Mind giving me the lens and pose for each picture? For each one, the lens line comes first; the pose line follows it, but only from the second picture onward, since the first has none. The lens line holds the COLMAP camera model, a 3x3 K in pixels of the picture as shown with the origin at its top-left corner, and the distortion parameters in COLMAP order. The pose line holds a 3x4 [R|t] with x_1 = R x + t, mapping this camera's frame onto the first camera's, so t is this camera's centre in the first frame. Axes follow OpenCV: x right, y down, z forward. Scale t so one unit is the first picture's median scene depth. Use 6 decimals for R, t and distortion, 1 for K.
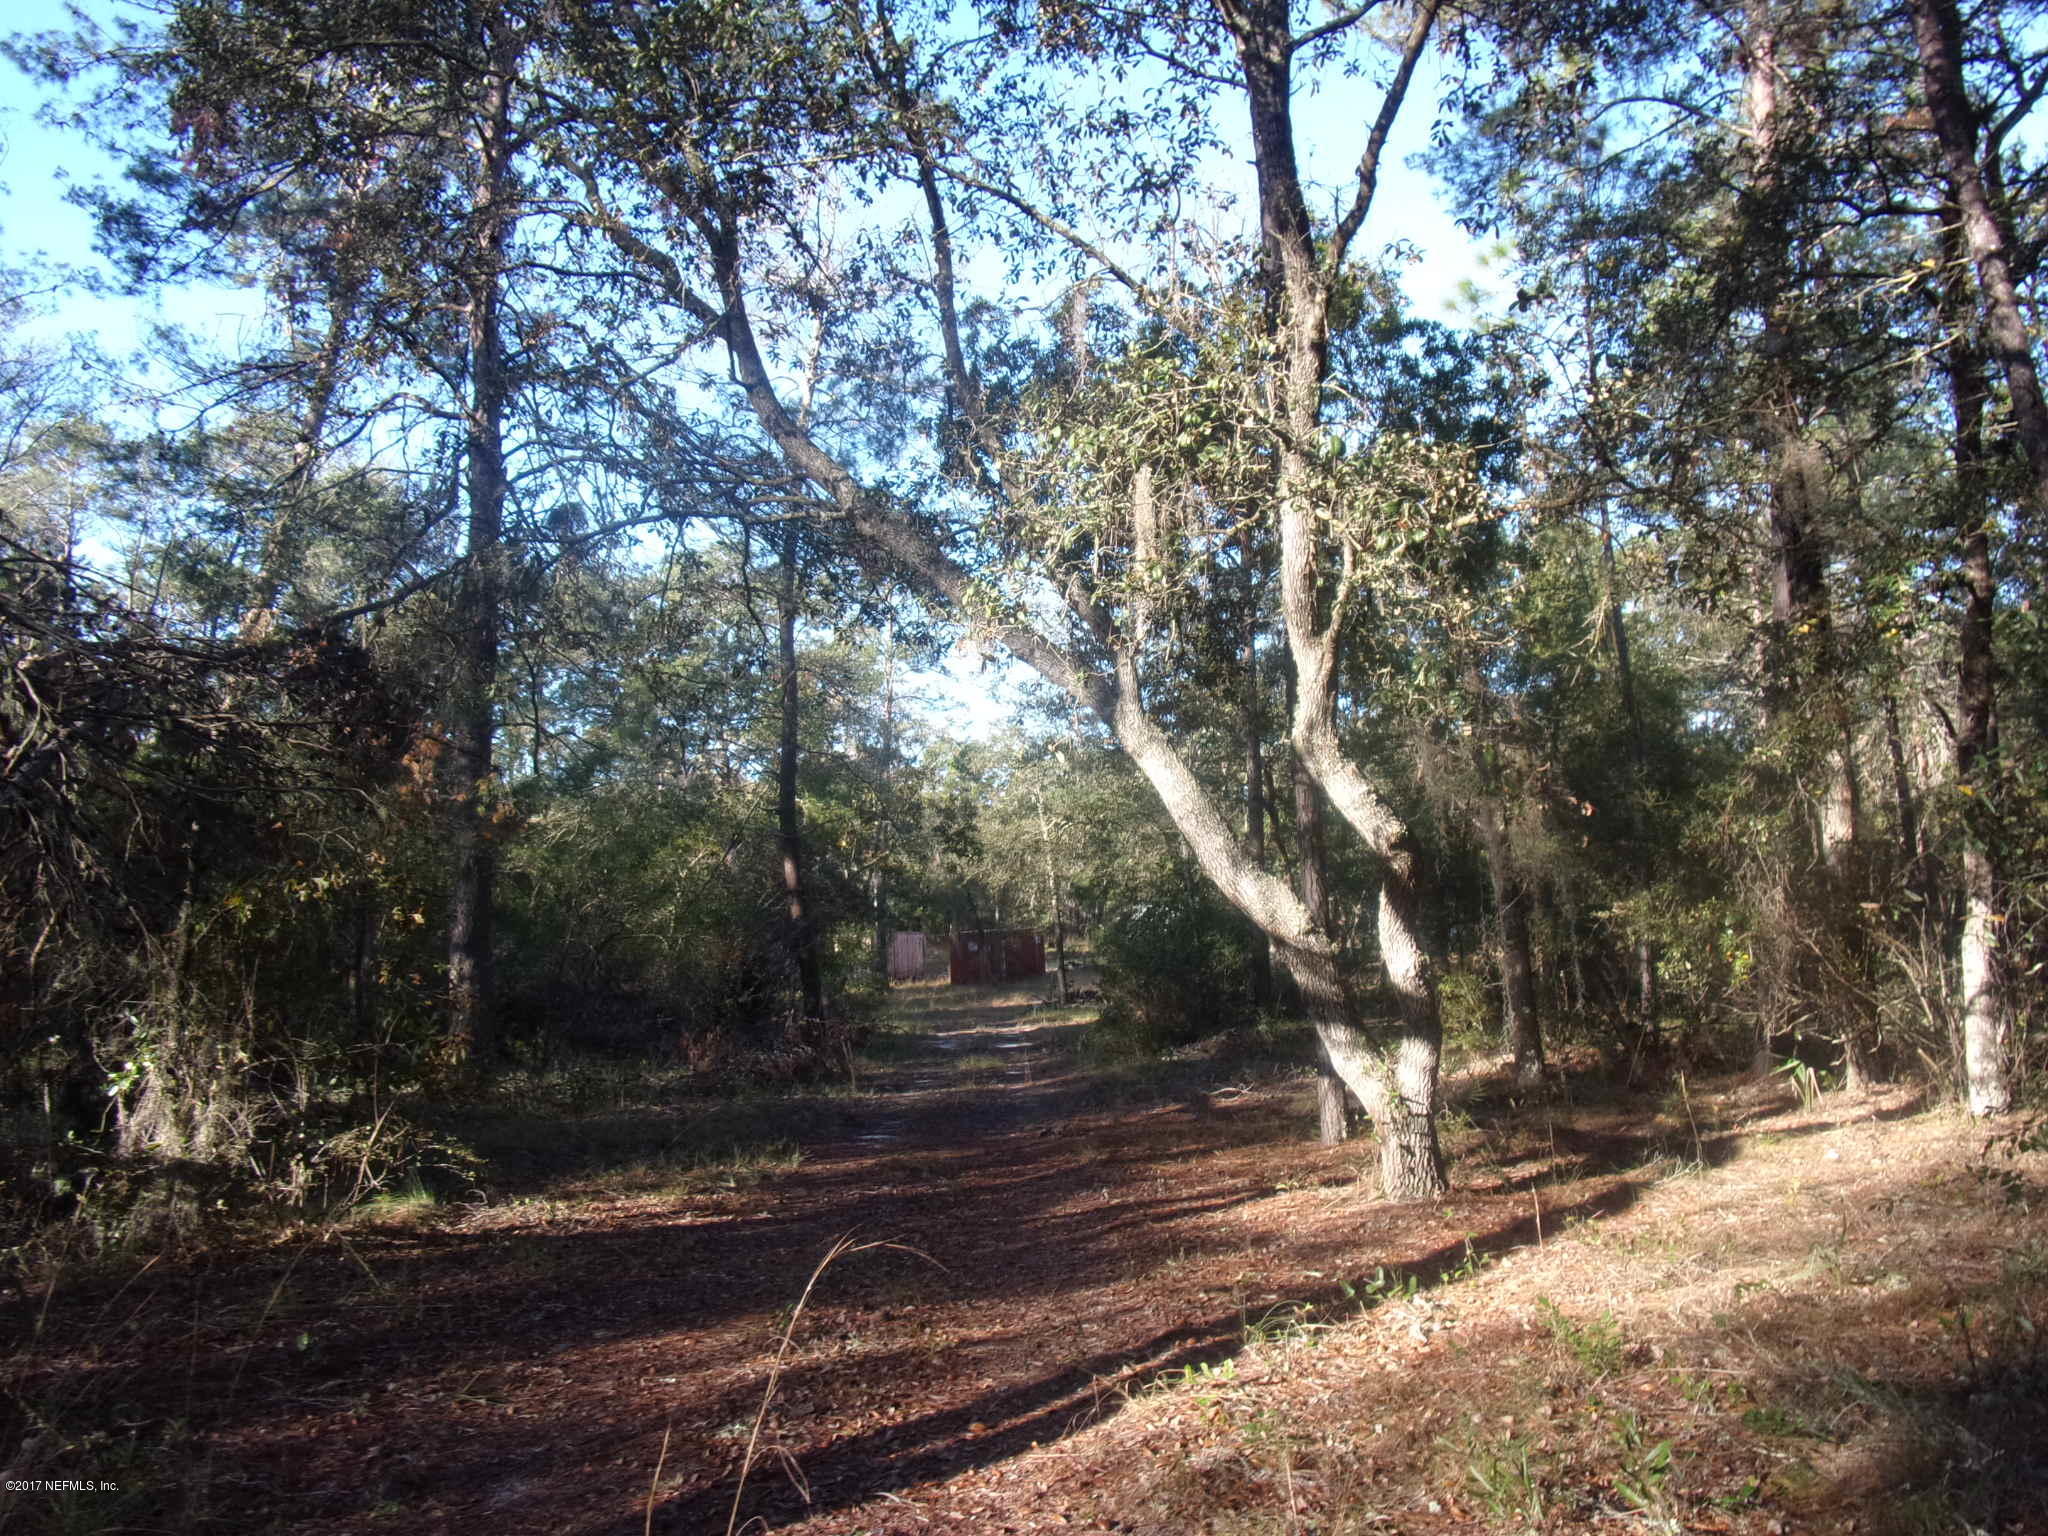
lens RADIAL K [[1594.6, 0, 1025.5], [0, 1594.6, 768.8], [0, 0, 1]] dist [-0.002656, 0.006851]
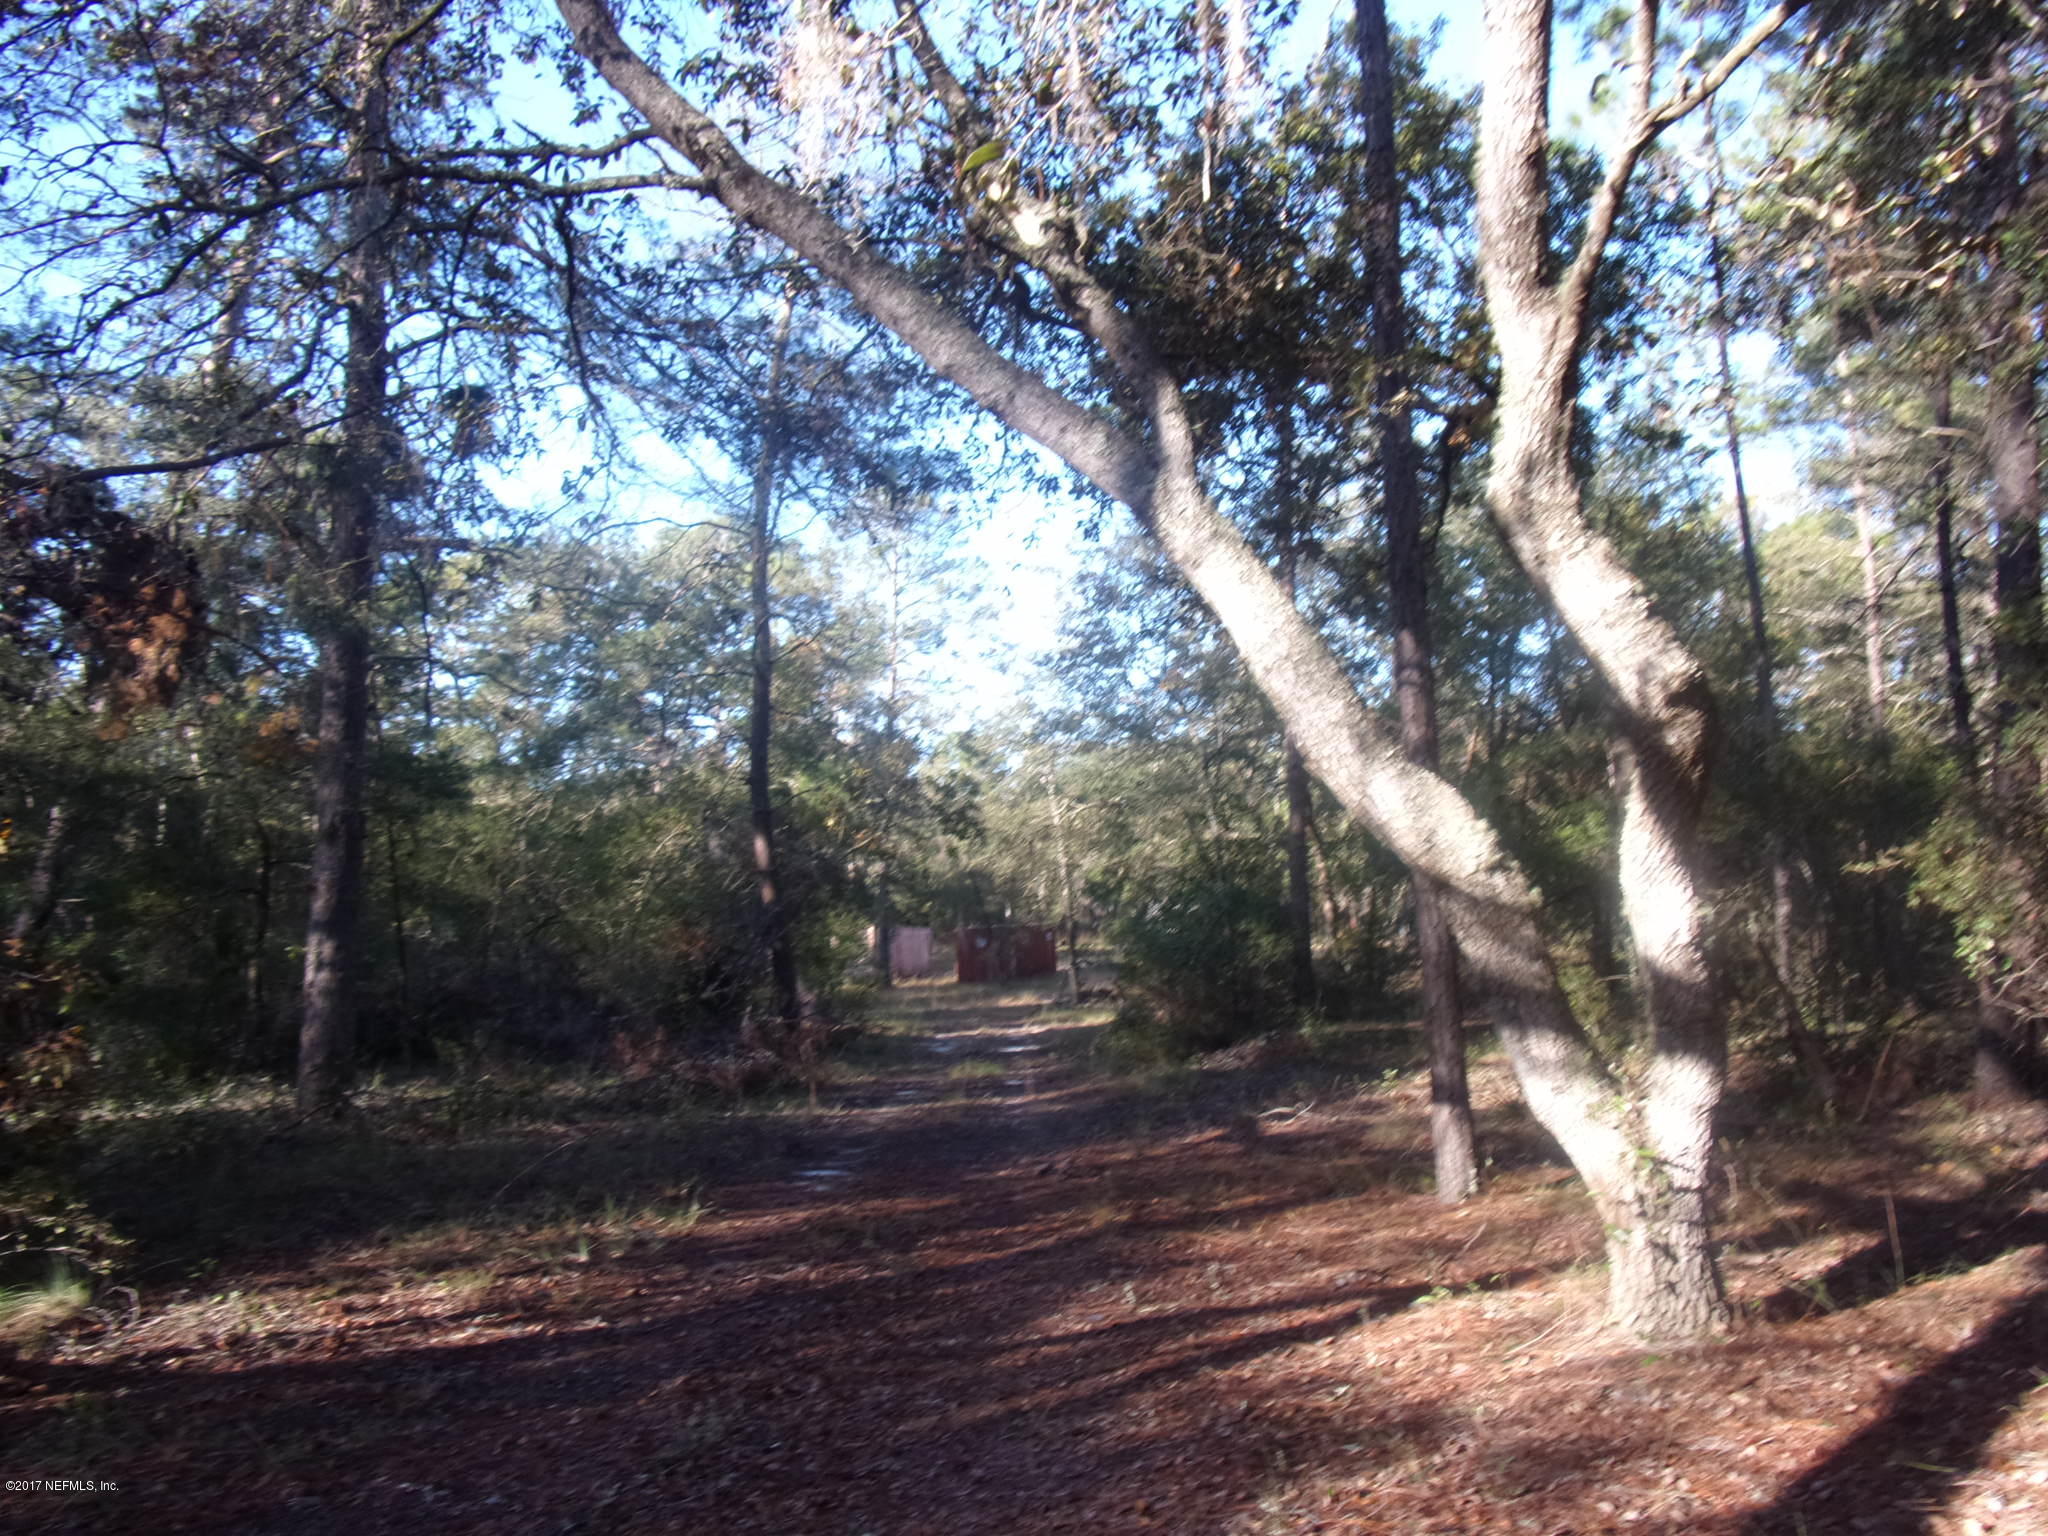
lens RADIAL K [[1594.6, 0, 1022.4], [0, 1594.6, 768.5], [0, 0, 1]] dist [-0.002656, 0.006851]
pose [[0.999932, 0.003755, -0.011052, 0.008046], [-0.003763, 0.999993, -0.000695, 0.034553], [0.011049, 0.000736, 0.999939, 0.217661]]
